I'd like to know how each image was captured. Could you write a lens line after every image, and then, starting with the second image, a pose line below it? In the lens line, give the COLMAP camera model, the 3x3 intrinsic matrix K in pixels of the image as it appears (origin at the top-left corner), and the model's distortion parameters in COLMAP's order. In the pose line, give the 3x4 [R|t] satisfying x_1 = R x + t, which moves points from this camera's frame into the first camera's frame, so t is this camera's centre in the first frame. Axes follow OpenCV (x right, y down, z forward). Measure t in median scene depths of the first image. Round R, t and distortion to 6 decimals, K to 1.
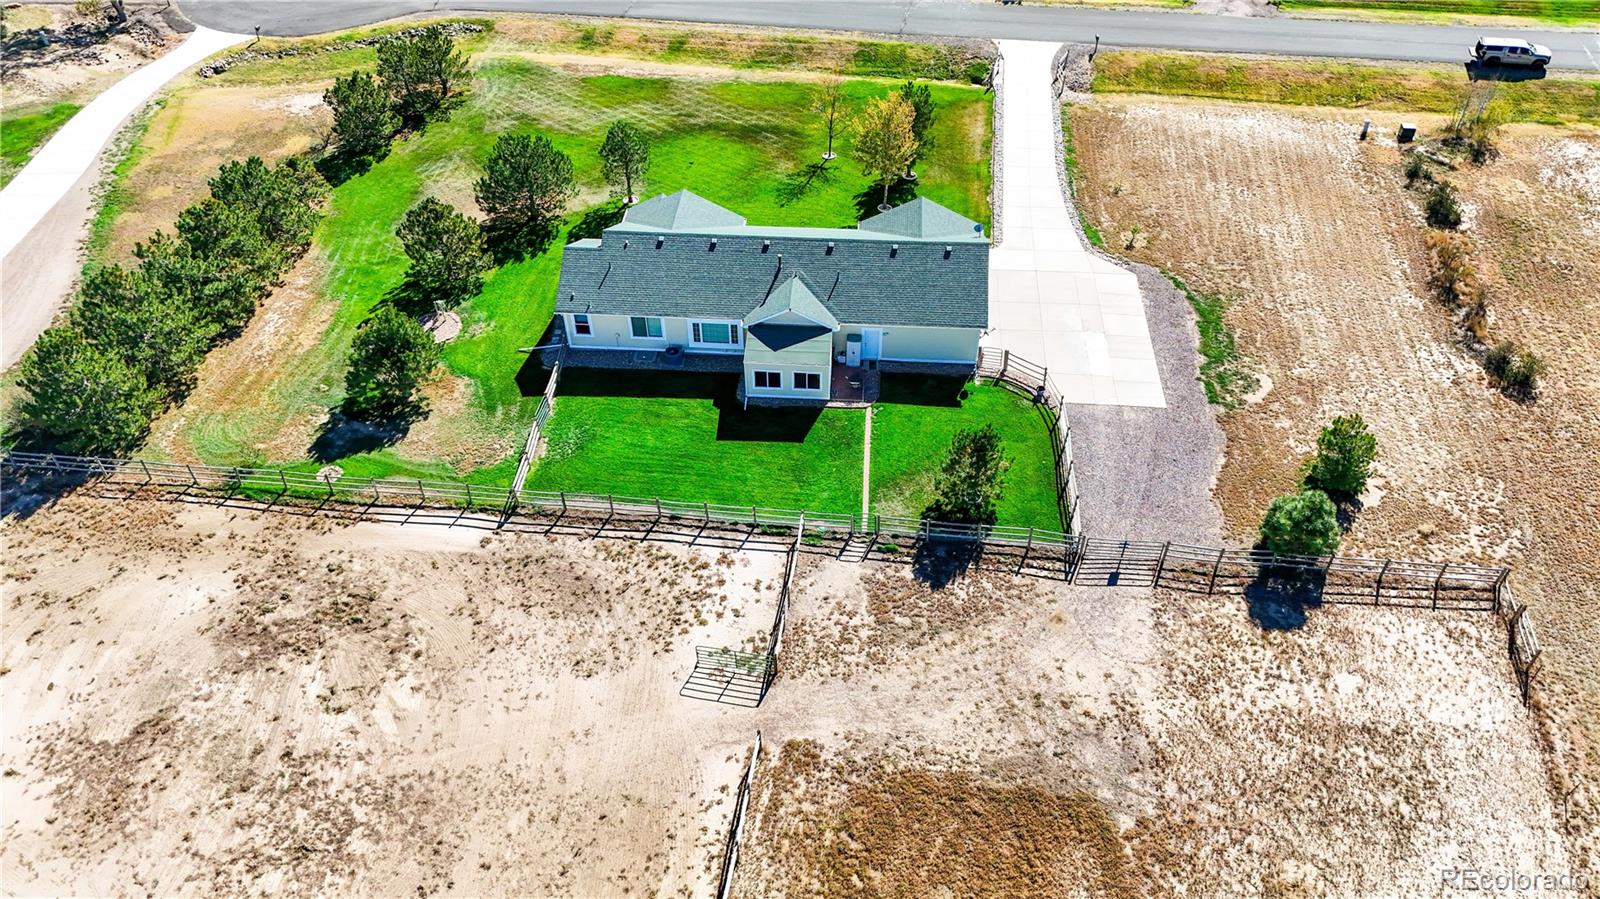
lens RADIAL K [[1159.0, 0, 797.3], [0, 1159.0, 457.4], [0, 0, 1]] dist [0.040767, -0.002803]
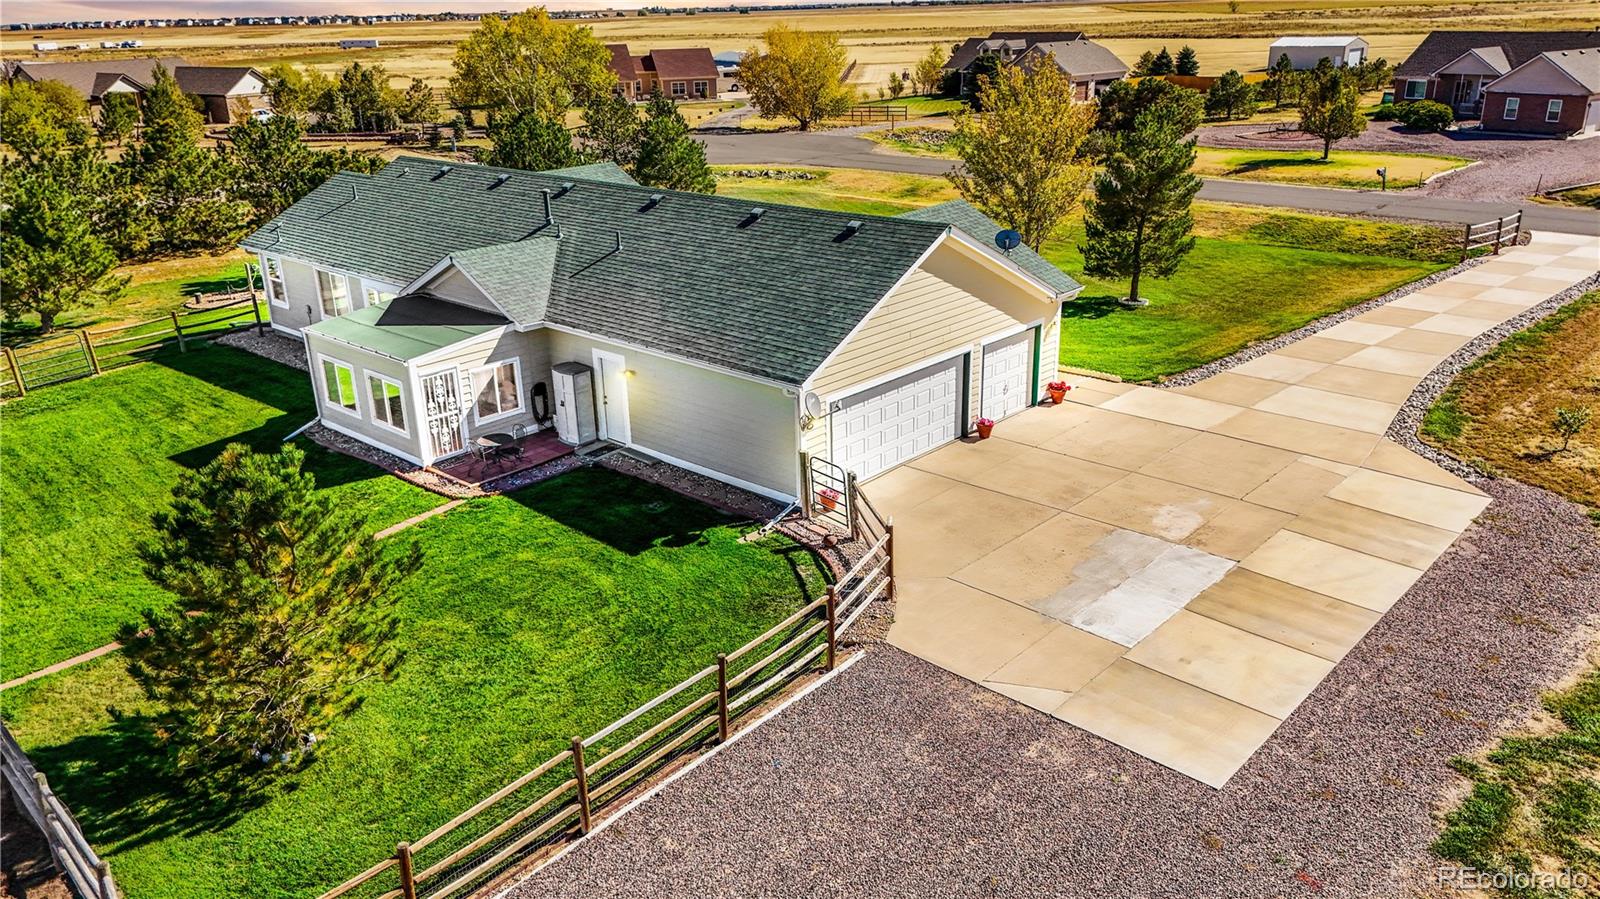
lens RADIAL K [[1159.0, 0, 802.1], [0, 1159.0, 445.7], [0, 0, 1]] dist [0.040767, -0.002803]
pose [[0.781315, 0.210470, -0.587579, 0.368117], [-0.418474, 0.875121, -0.242986, -0.010465], [0.463061, 0.435735, 0.771822, 0.727753]]
